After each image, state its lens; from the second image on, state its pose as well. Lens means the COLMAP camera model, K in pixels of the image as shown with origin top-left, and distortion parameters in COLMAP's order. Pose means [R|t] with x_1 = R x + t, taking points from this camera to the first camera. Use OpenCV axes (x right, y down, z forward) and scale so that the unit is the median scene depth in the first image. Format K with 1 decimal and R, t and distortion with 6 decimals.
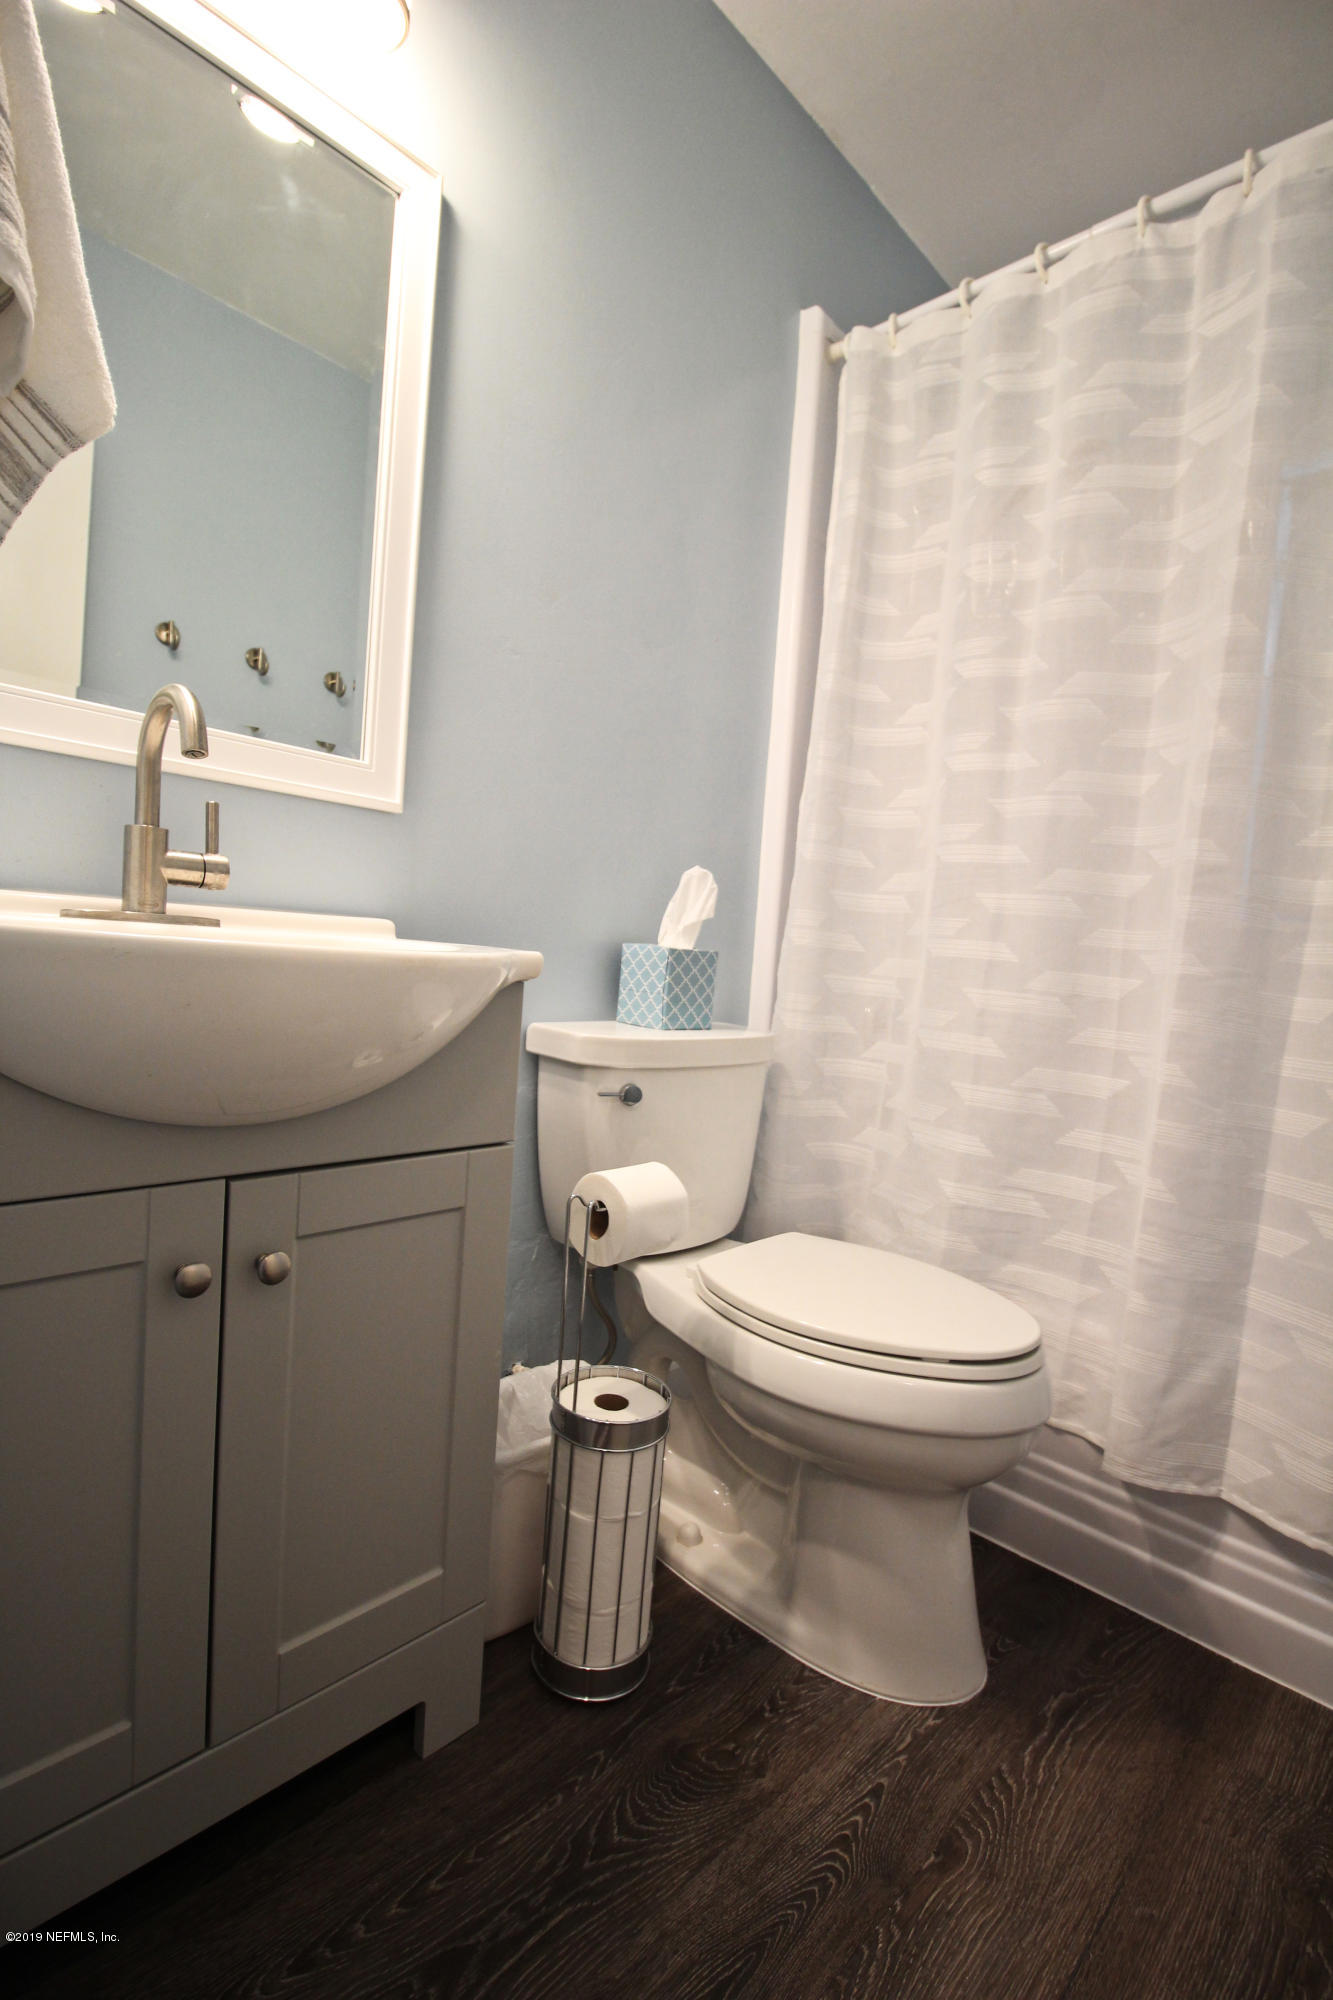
lens RADIAL K [[933.8, 0, 678.0], [0, 933.8, 1006.8], [0, 0, 1]] dist [-0.010787, -0.003962]
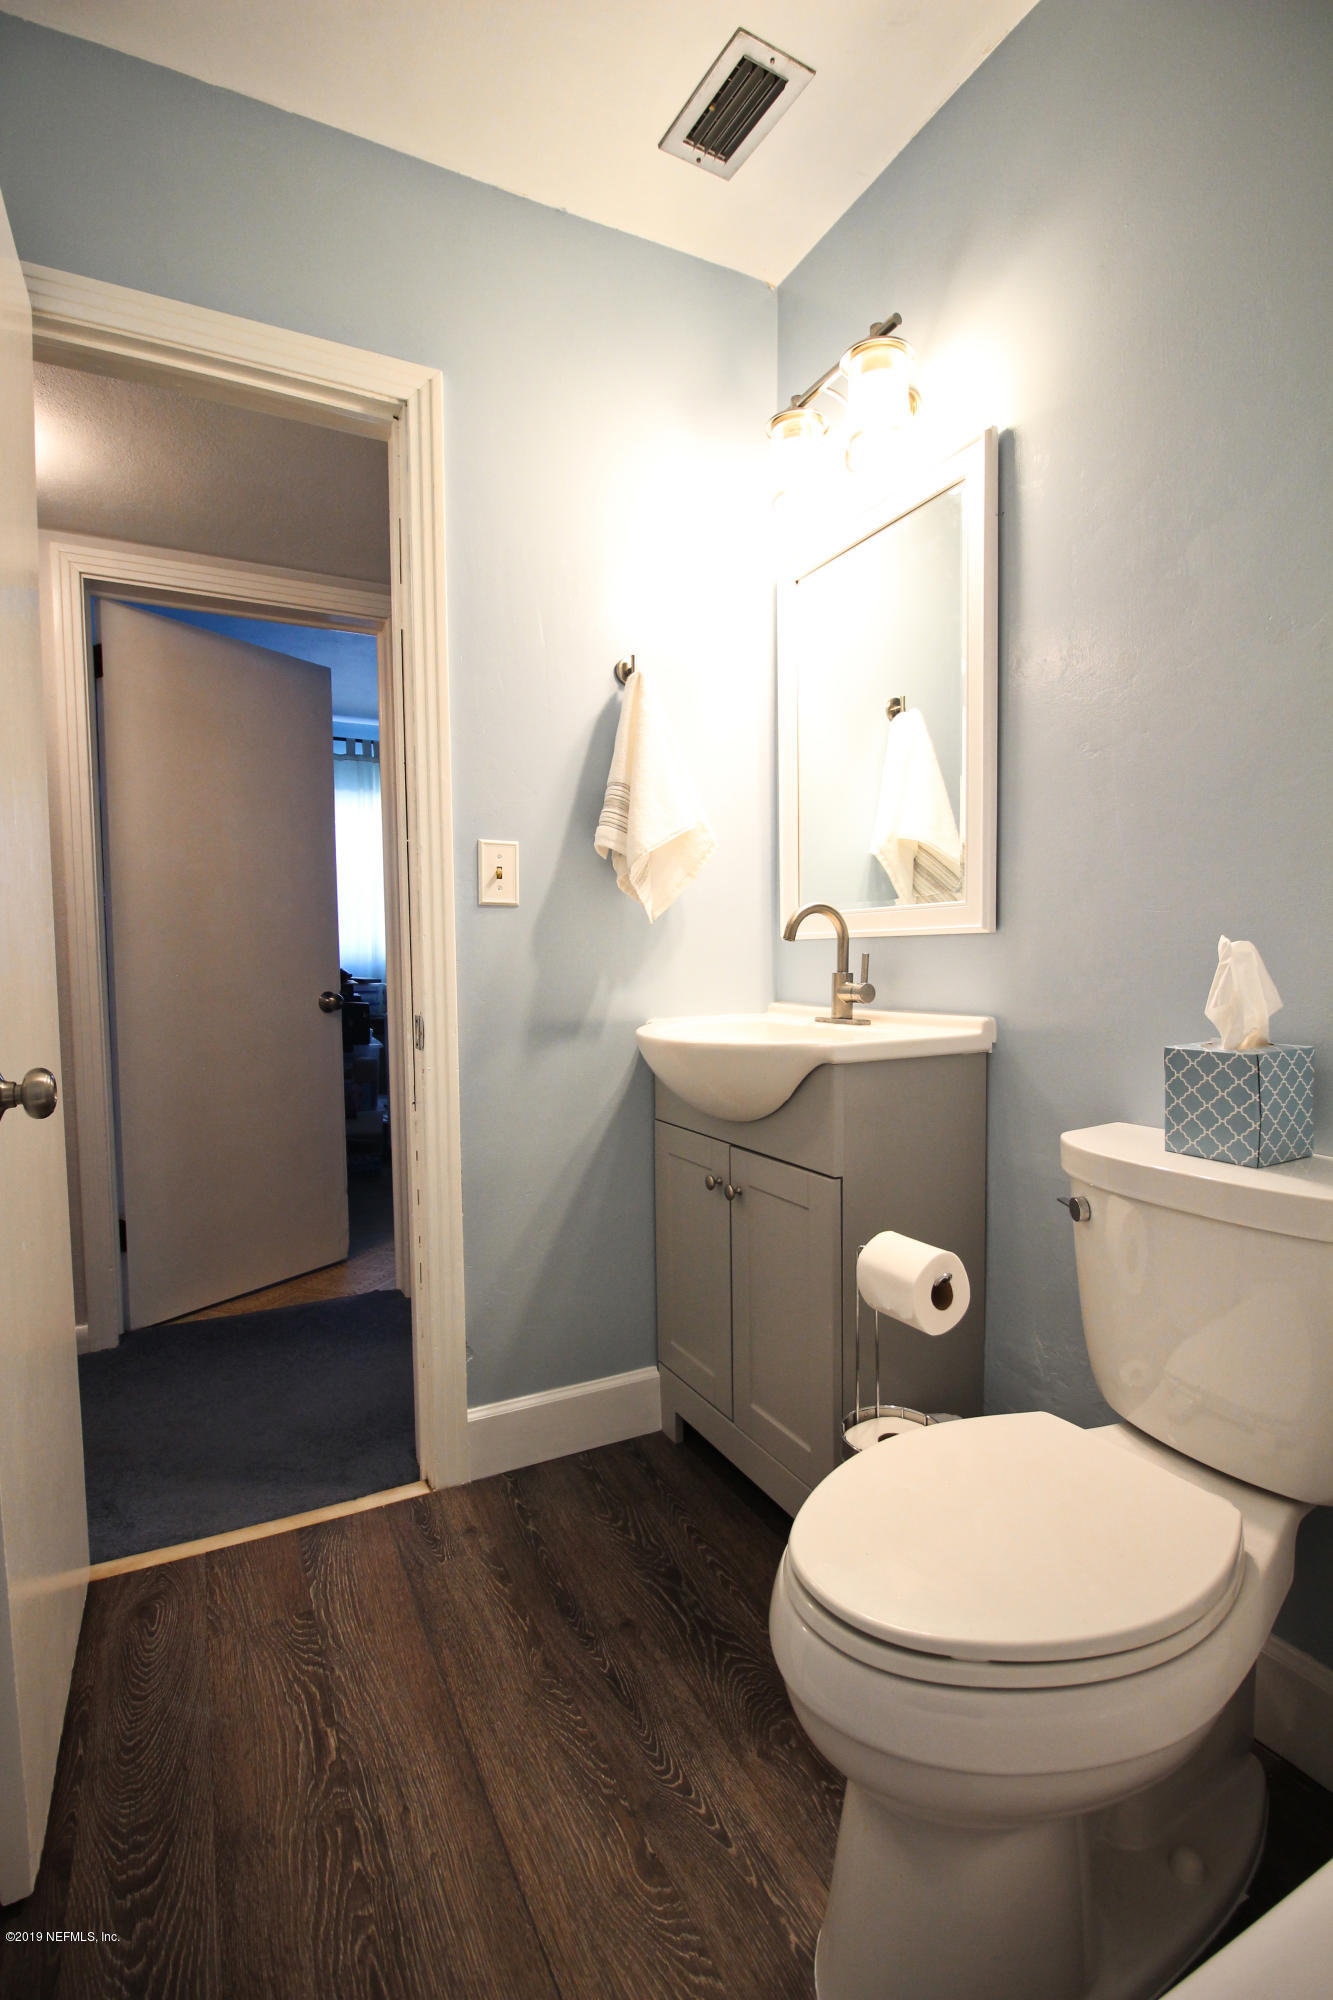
lens RADIAL K [[933.8, 0, 676.7], [0, 933.8, 1002.3], [0, 0, 1]] dist [-0.010787, -0.003962]
pose [[-0.321958, -0.019729, -0.946548, 1.349326], [-0.066978, 0.997753, 0.001985, -0.115279], [0.944382, 0.064037, -0.322556, 1.321964]]
